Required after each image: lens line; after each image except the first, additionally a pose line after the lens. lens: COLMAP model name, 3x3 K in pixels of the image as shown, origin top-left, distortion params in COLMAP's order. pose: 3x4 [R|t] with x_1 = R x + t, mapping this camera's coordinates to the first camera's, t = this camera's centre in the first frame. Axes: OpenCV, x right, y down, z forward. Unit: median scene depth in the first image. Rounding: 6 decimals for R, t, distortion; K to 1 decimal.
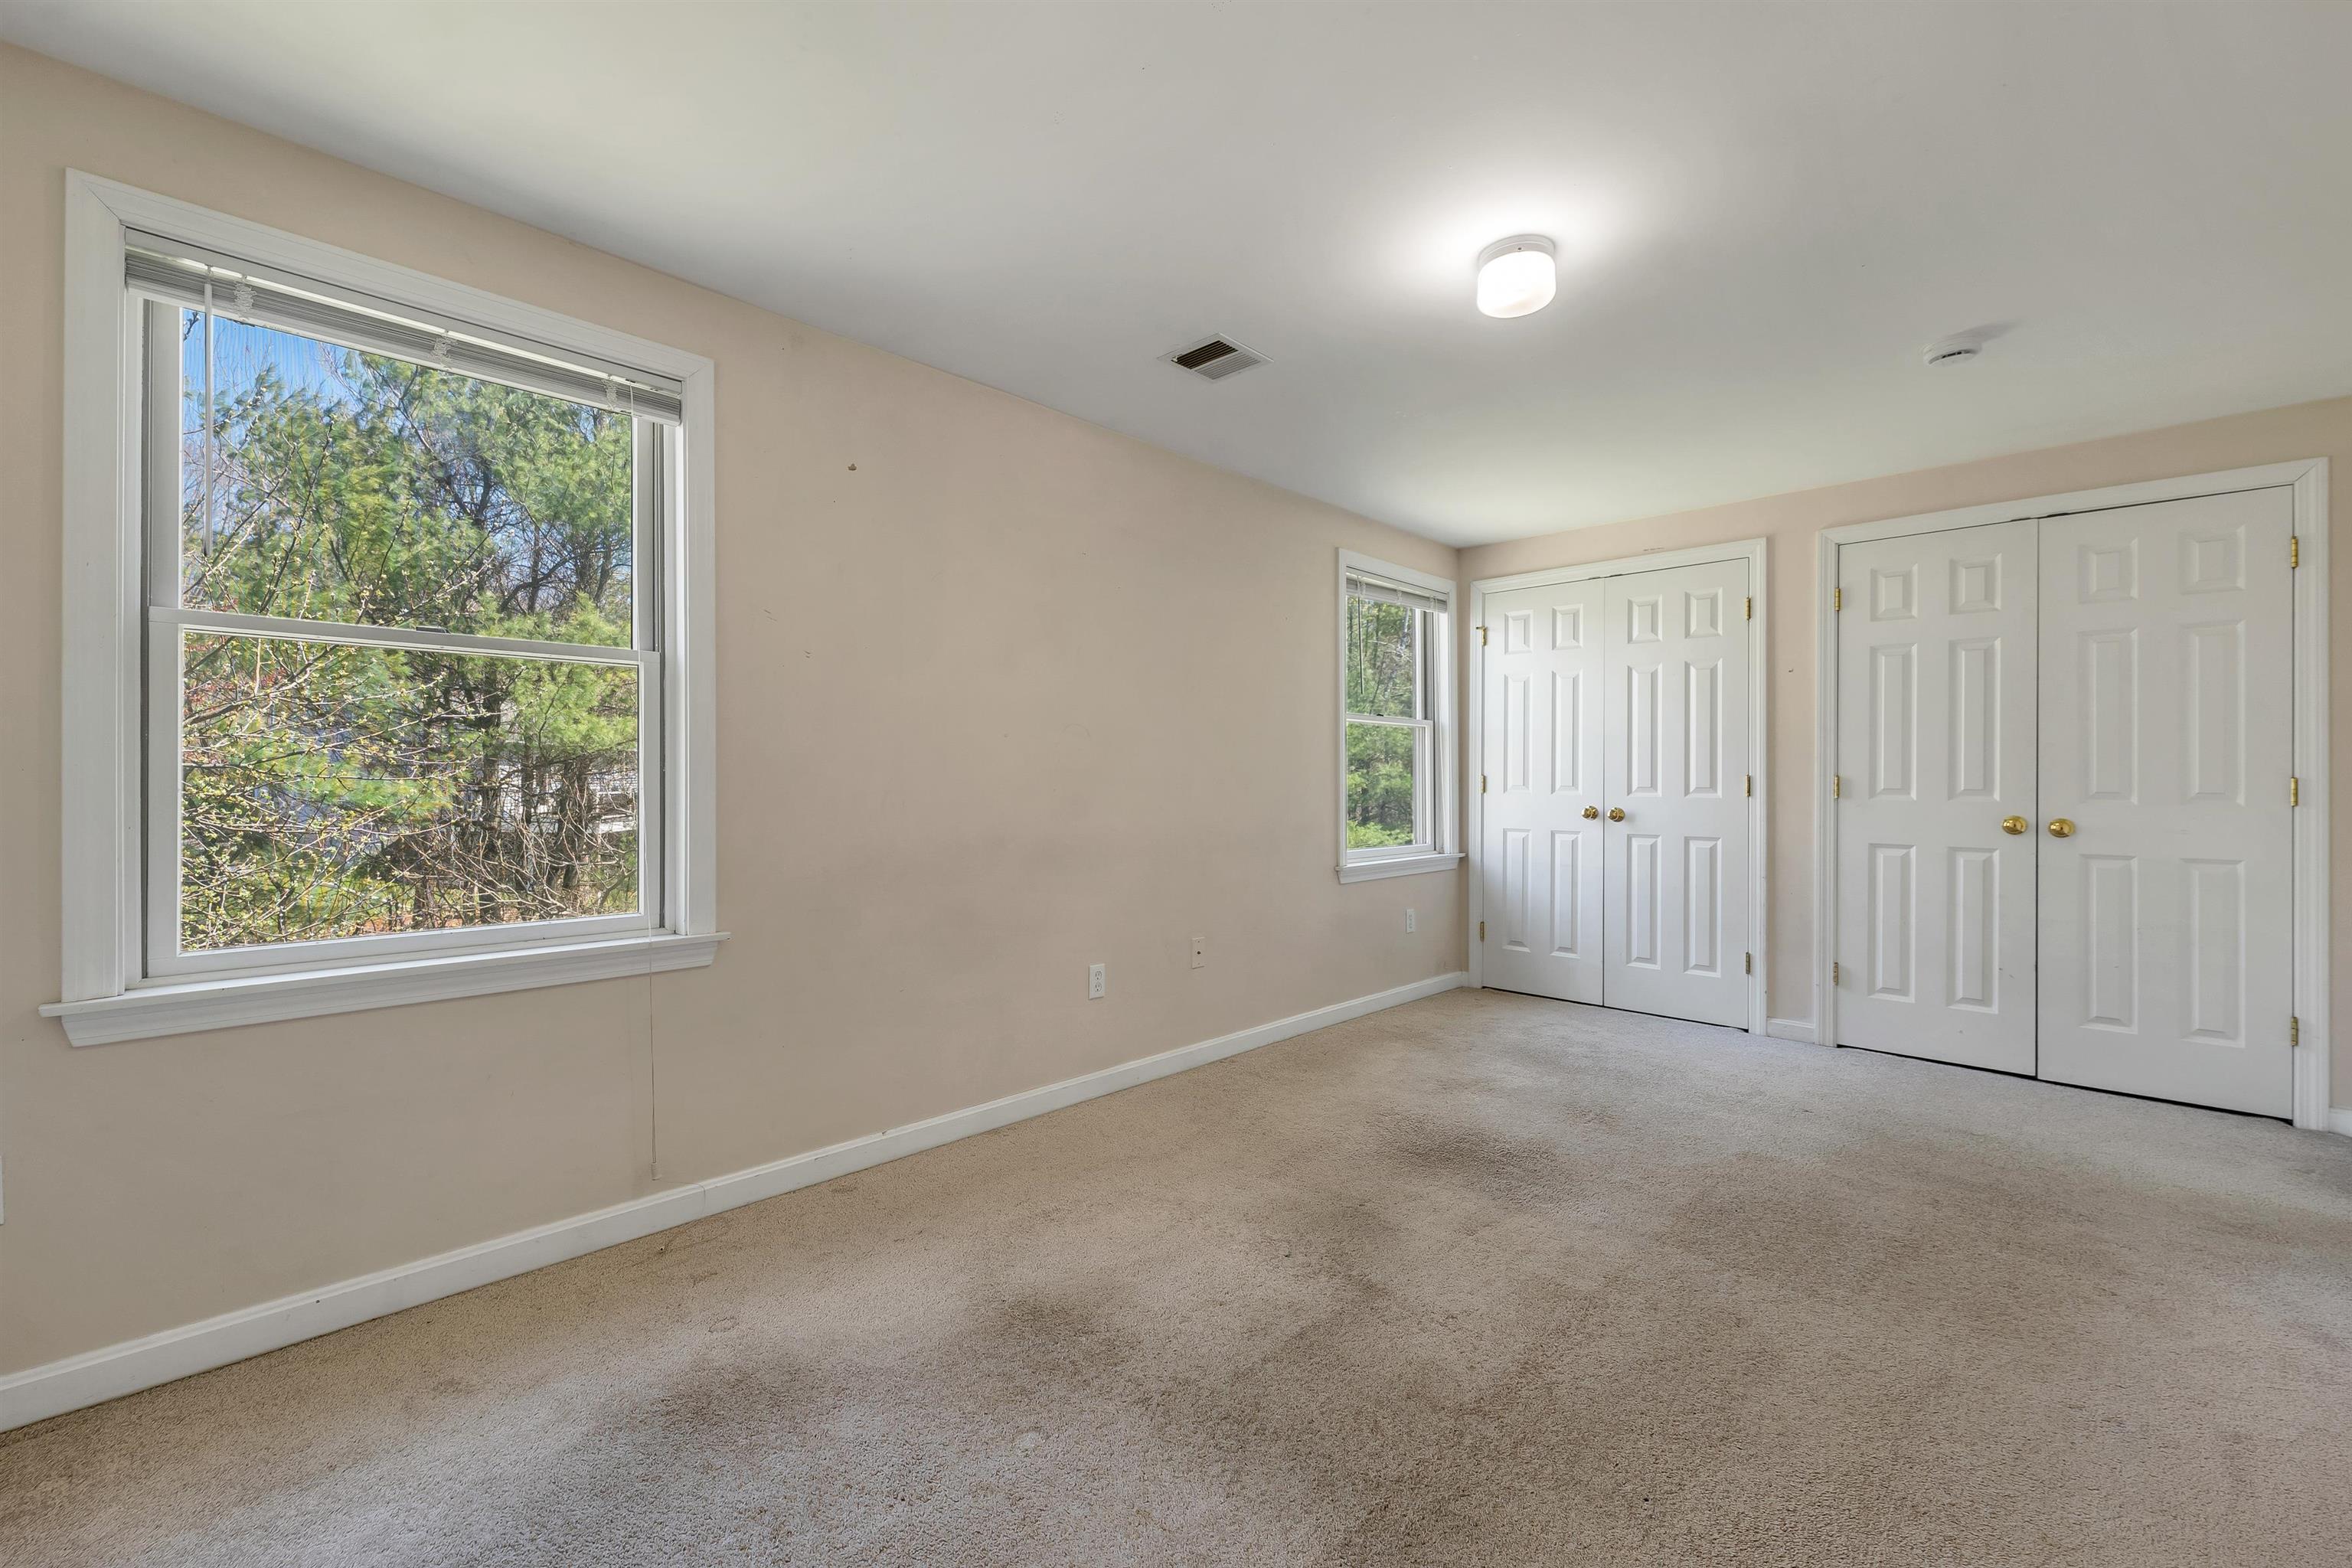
lens RADIAL K [[984.2, 0, 1171.1], [0, 984.2, 783.3], [0, 0, 1]] dist [0.001779, -0.000052]
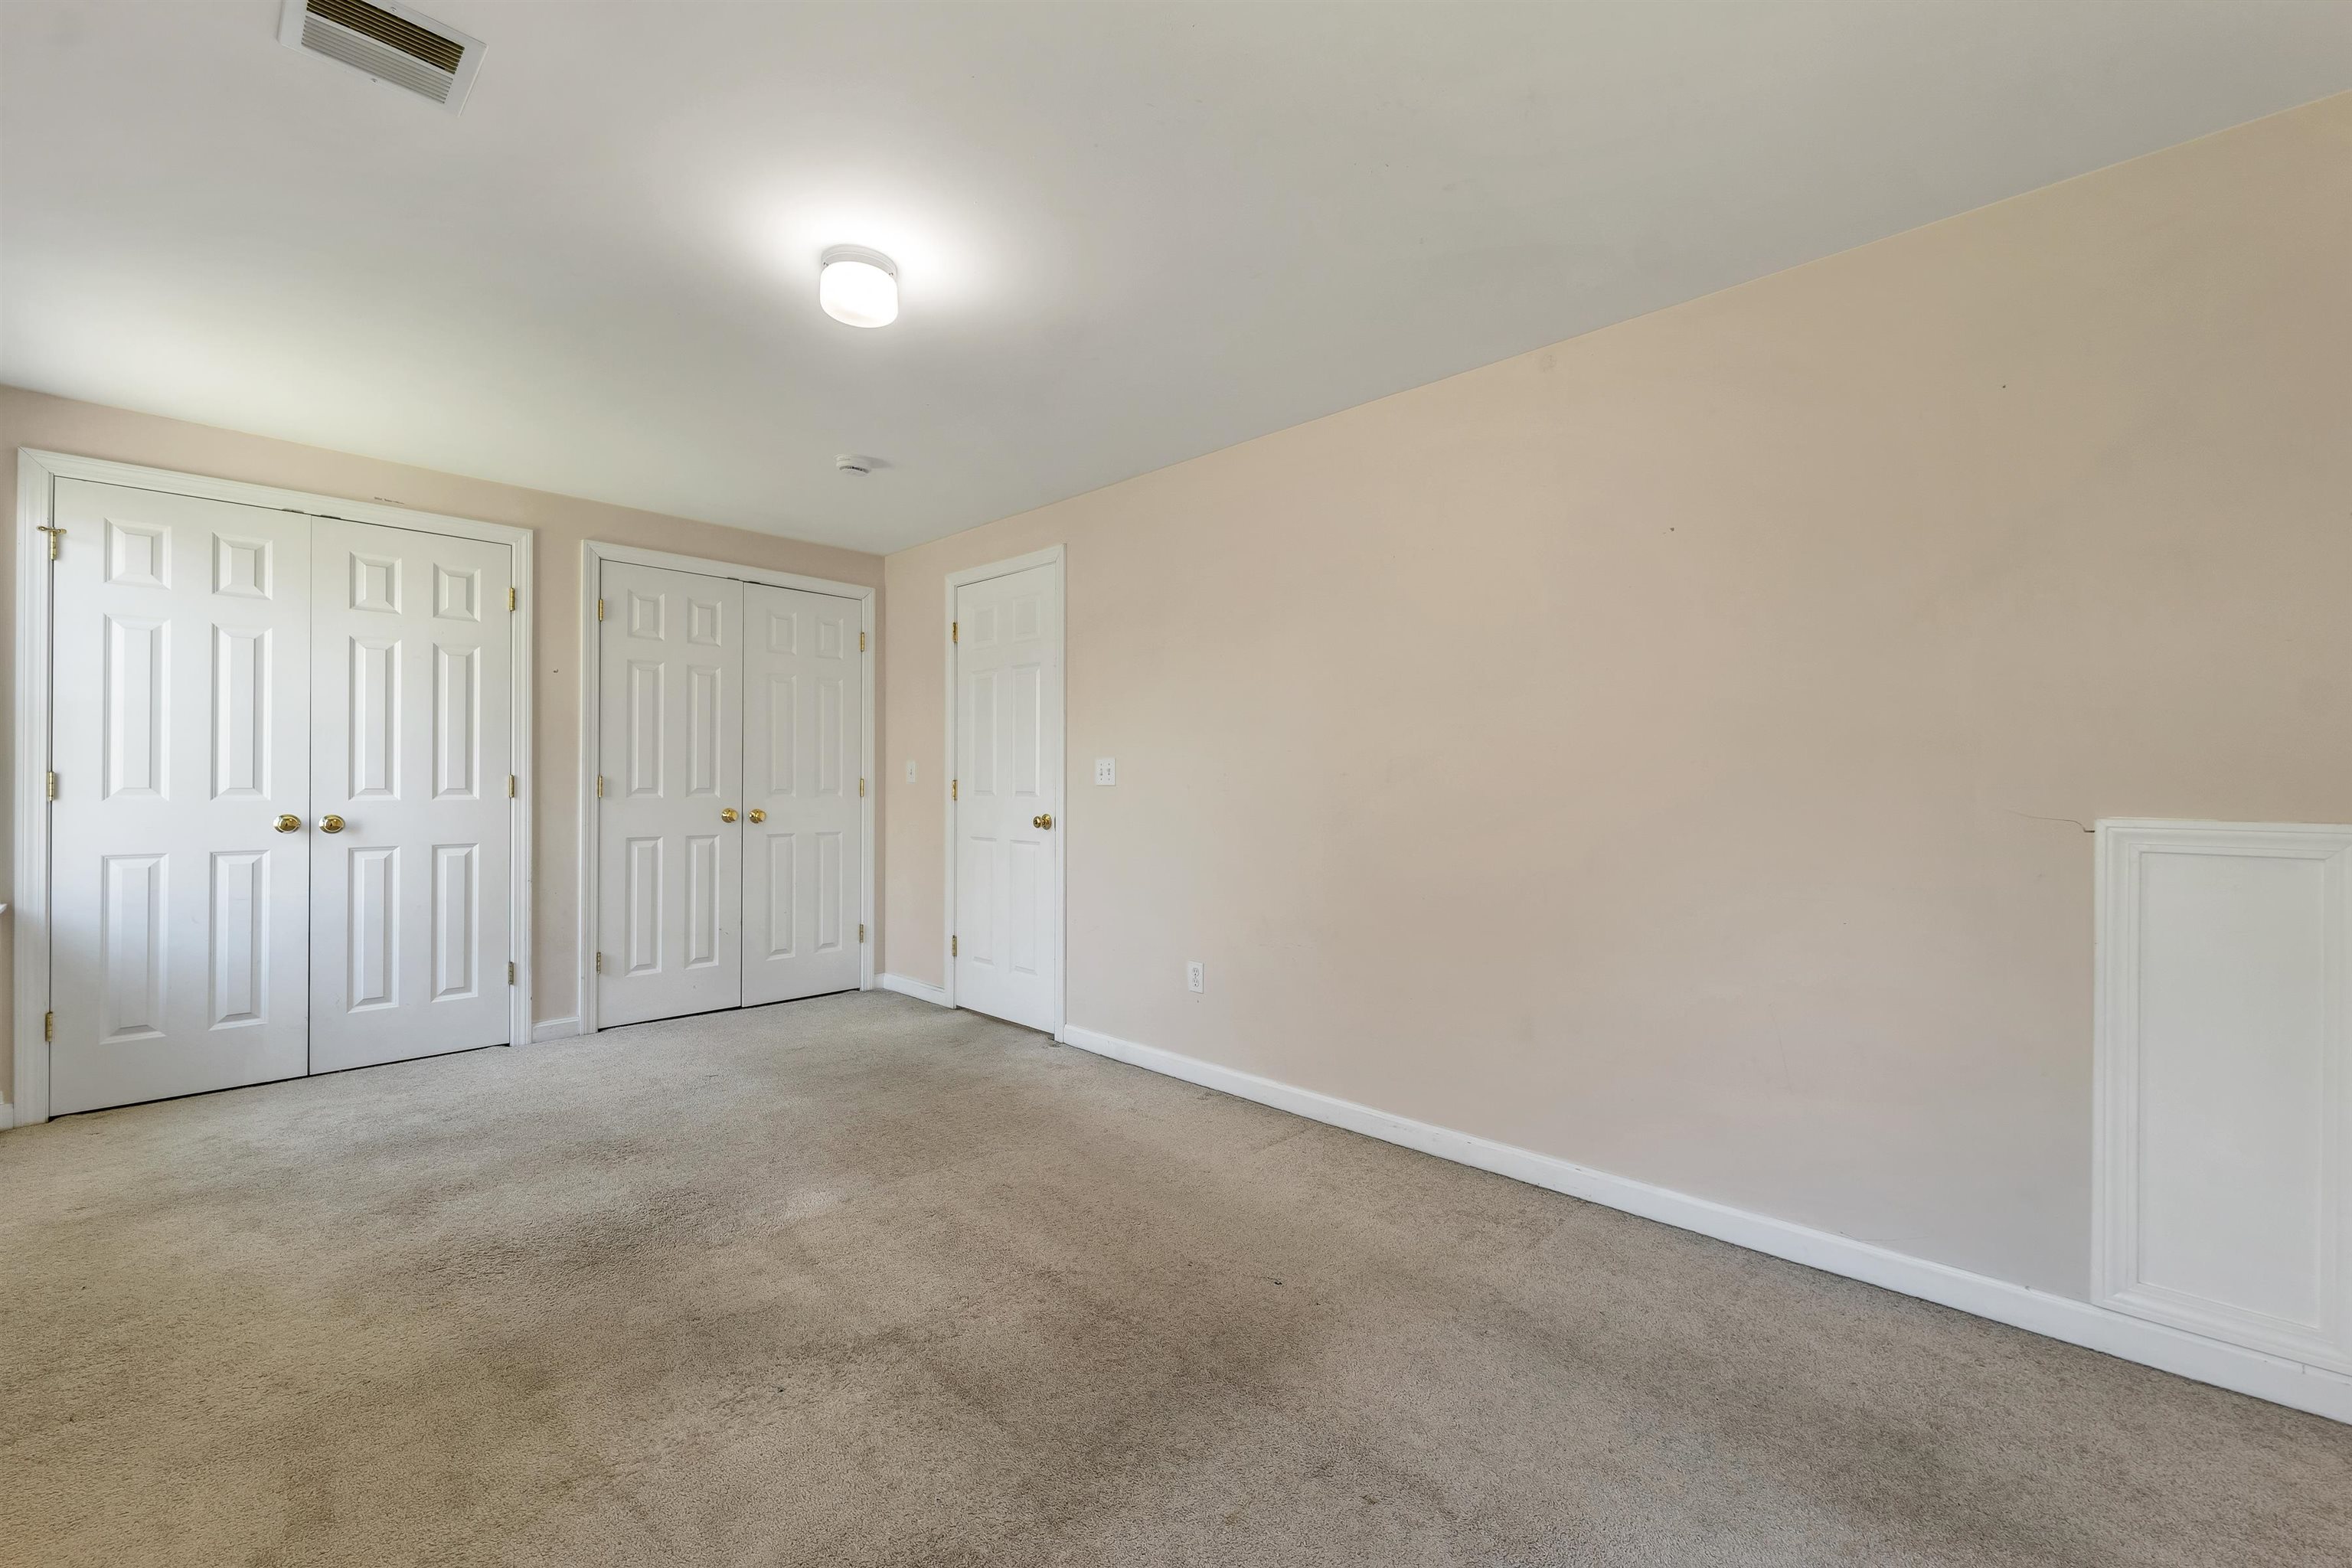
lens RADIAL K [[984.2, 0, 1151.1], [0, 984.2, 783.0], [0, 0, 1]] dist [0.001779, -0.000052]
pose [[-0.013241, -0.003121, 0.999907, -0.393384], [0.000659, 0.999995, 0.003130, -0.003217], [-0.999912, 0.000701, -0.013238, 0.421917]]
